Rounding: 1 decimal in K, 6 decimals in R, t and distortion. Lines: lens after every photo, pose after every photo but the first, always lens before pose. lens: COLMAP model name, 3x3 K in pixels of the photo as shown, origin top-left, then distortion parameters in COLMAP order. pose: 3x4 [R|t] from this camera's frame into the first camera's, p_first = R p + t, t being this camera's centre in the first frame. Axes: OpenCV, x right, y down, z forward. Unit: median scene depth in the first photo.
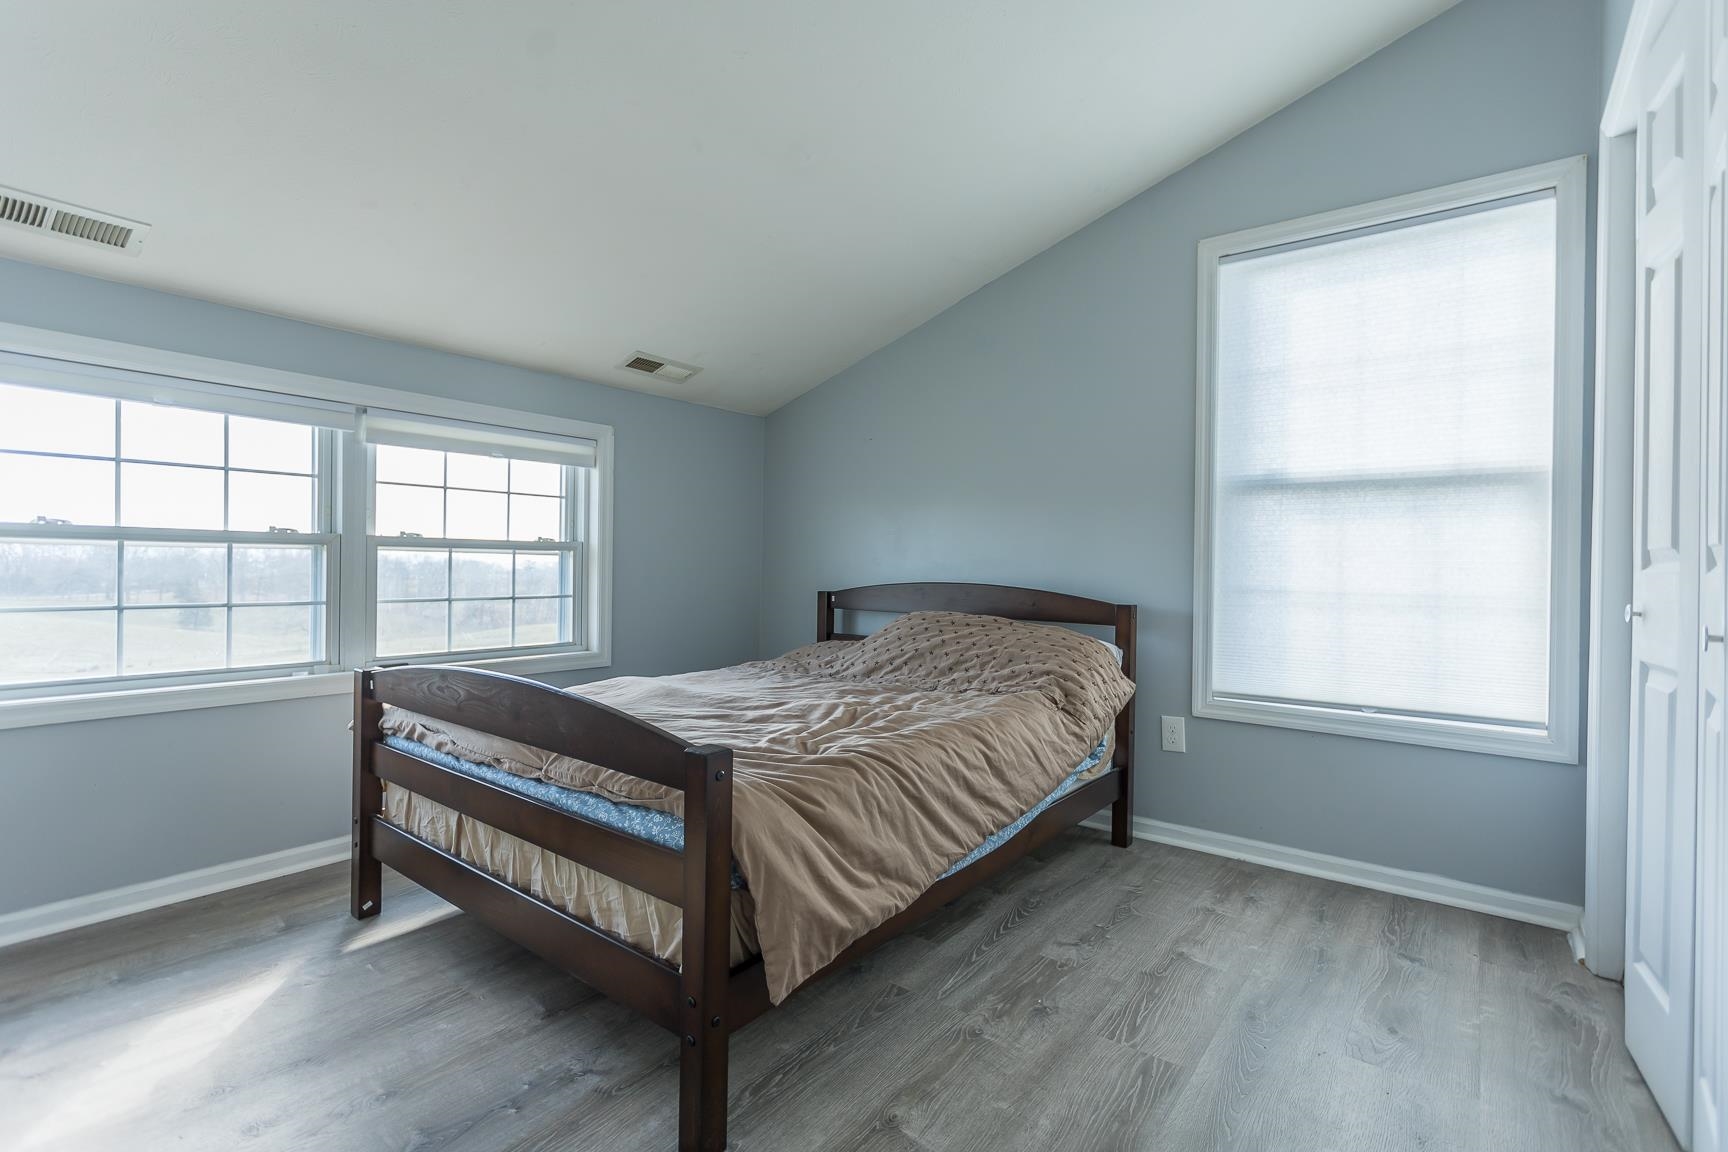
lens RADIAL K [[827.0, 0, 828.3], [0, 827.0, 559.4], [0, 0, 1]] dist [0.002451, -0.000746]
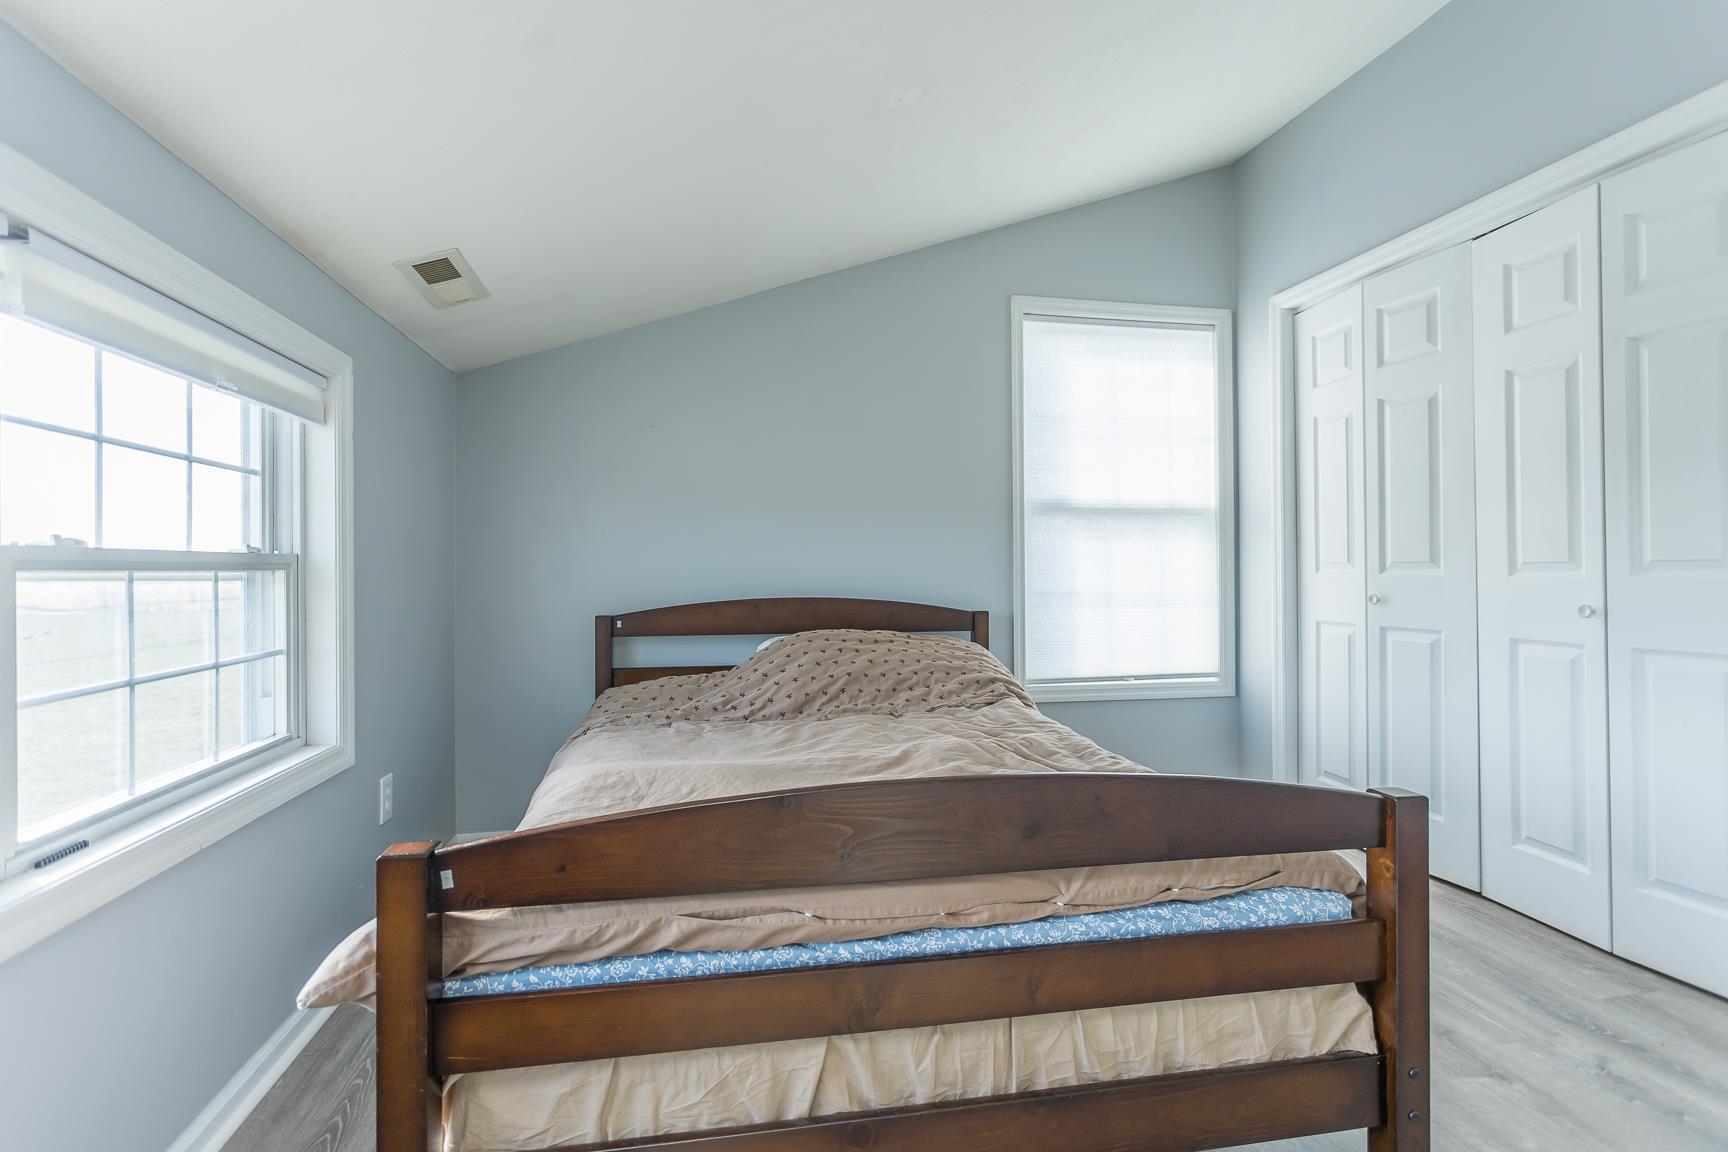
lens RADIAL K [[827.0, 0, 862.8], [0, 827.0, 572.7], [0, 0, 1]] dist [0.002451, -0.000746]
pose [[0.634592, -0.020282, 0.772582, -0.588918], [0.009553, 0.999785, 0.018400, -0.018488], [-0.772789, -0.004296, 0.634649, 0.419959]]
